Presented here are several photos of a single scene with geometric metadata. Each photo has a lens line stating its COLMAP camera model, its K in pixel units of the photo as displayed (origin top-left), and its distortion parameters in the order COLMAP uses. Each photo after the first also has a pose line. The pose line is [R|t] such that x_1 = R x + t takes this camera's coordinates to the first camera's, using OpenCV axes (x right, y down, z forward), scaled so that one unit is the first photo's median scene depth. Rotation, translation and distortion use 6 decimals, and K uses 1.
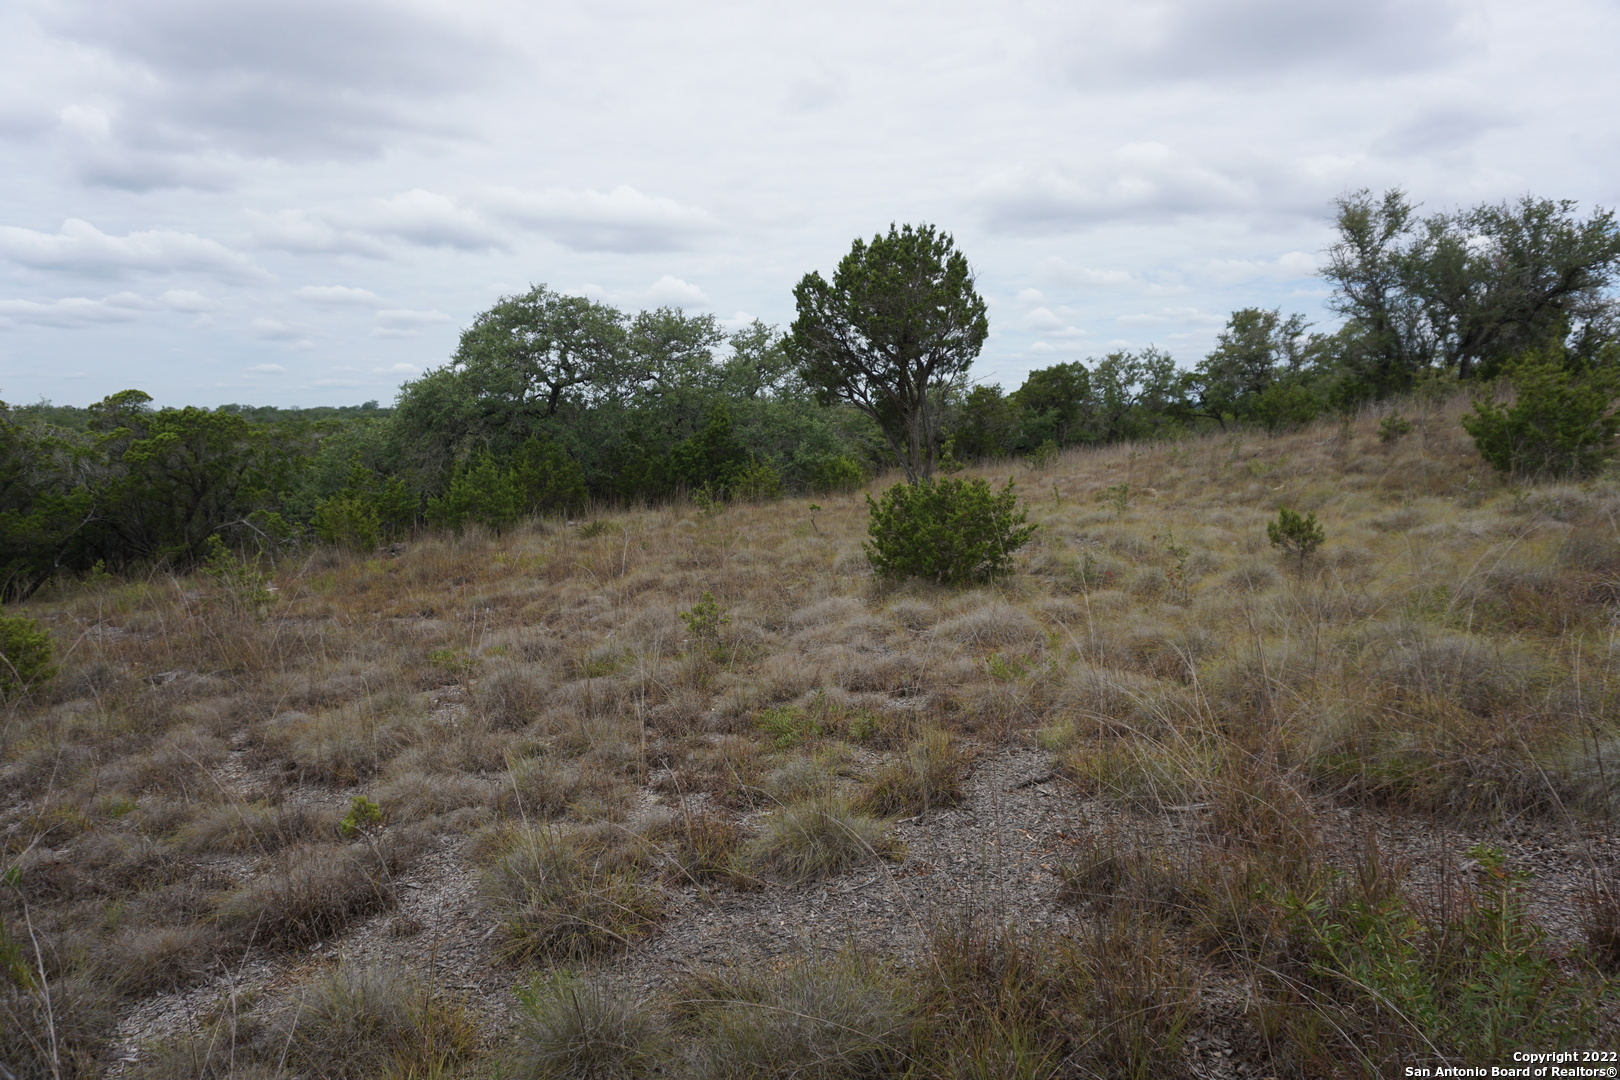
lens RADIAL K [[1083.2, 0, 810.0], [0, 1083.2, 540.0], [0, 0, 1]] dist [-0.055468, 0.036419]
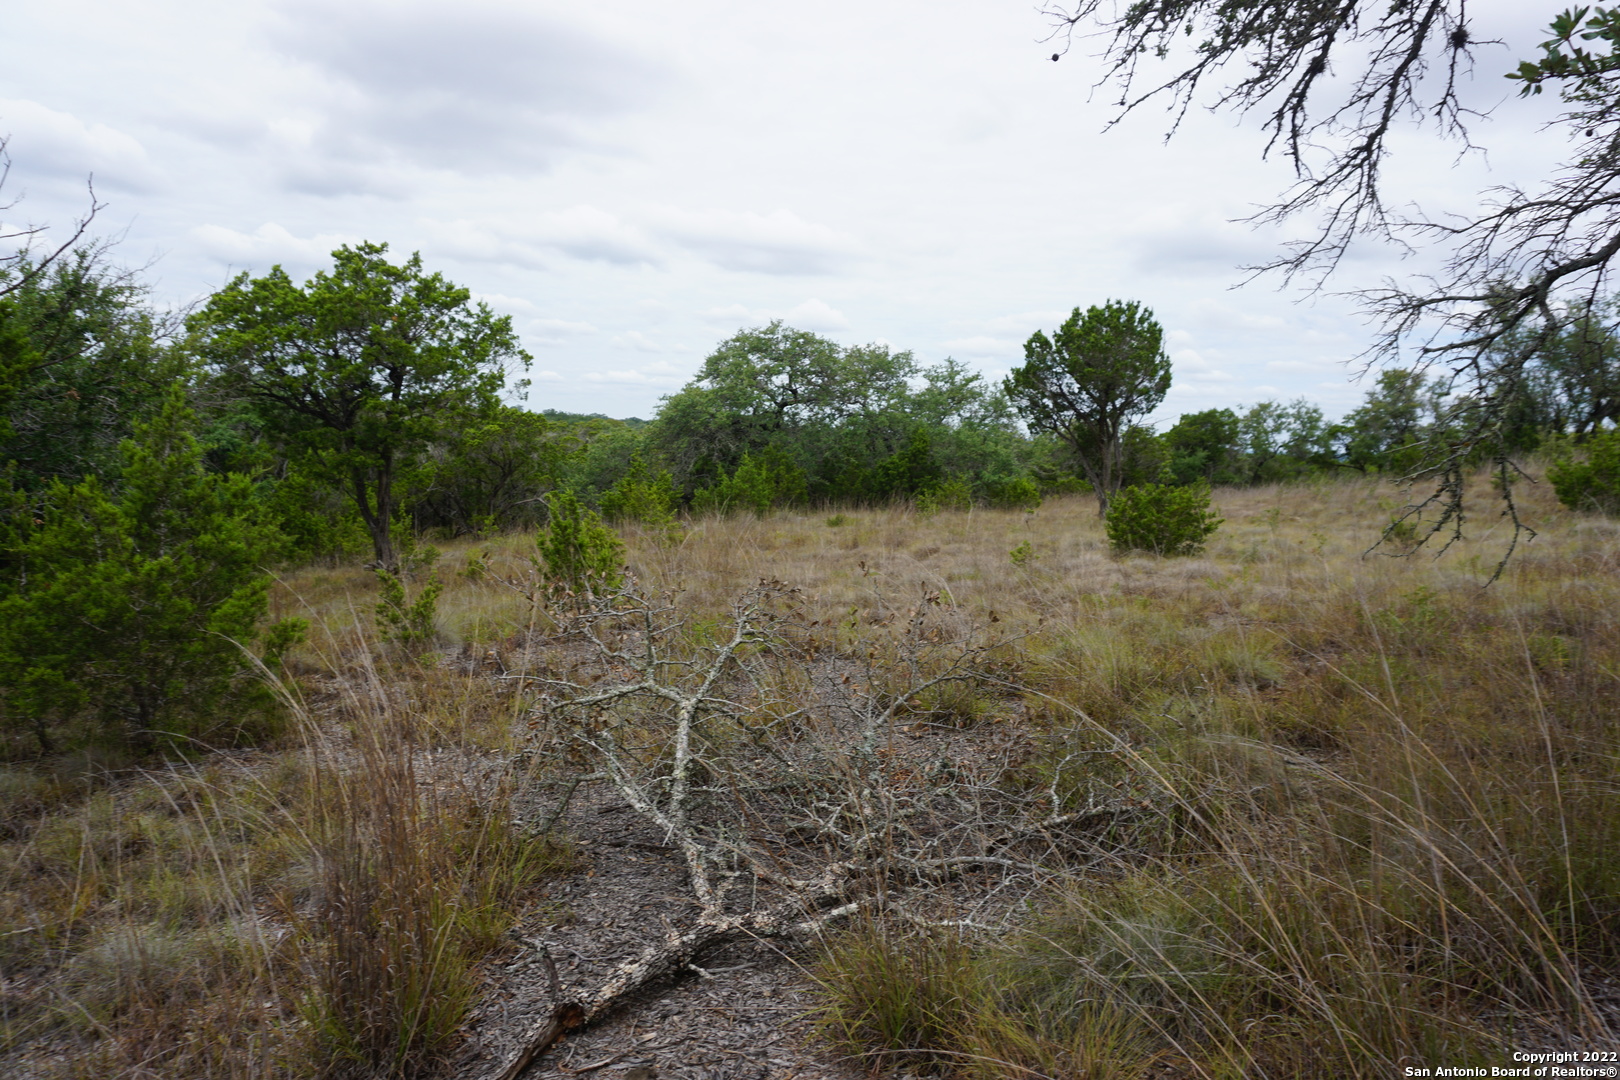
lens RADIAL K [[1078.4, 0, 815.0], [0, 1078.4, 563.9], [0, 0, 1]] dist [-0.025668, 0.001035]
pose [[0.991914, 0.071197, -0.105060, -0.057115], [-0.071354, 0.997449, 0.002270, 0.024987], [0.104954, 0.005245, 0.994463, -0.164605]]
